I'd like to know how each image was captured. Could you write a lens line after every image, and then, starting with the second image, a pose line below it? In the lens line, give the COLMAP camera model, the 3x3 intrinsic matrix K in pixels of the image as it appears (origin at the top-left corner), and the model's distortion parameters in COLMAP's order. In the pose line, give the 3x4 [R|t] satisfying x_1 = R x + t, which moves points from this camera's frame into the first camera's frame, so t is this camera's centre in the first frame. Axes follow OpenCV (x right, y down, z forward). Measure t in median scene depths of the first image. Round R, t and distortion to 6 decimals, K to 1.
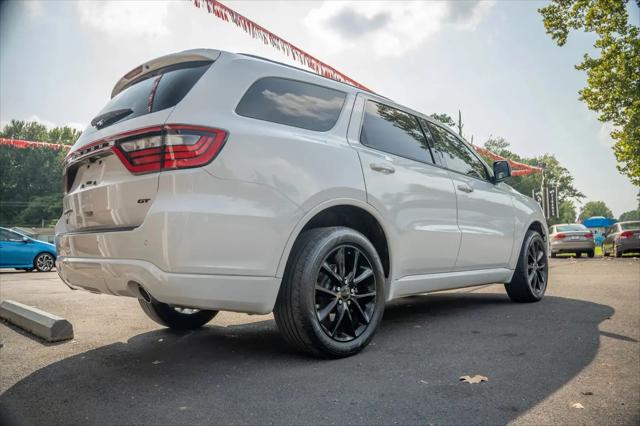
lens RADIAL K [[510.0, 0, 320.0], [0, 510.0, 213.0], [0, 0, 1]] dist [-0.214858, 0.144224]
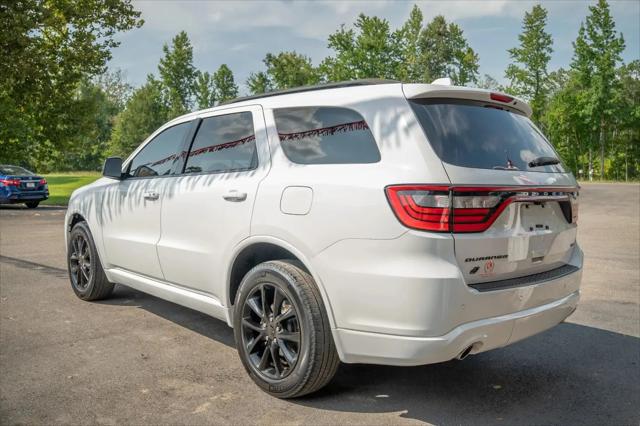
lens RADIAL K [[588.2, 0, 320.0], [0, 588.2, 213.0], [0, 0, 1]] dist [-0.155024, 0.153879]
pose [[0.082741, -0.048998, 0.995366, -0.887815], [-0.085330, 0.994774, 0.056062, -0.062792], [-0.992911, -0.089573, 0.078127, 0.734784]]
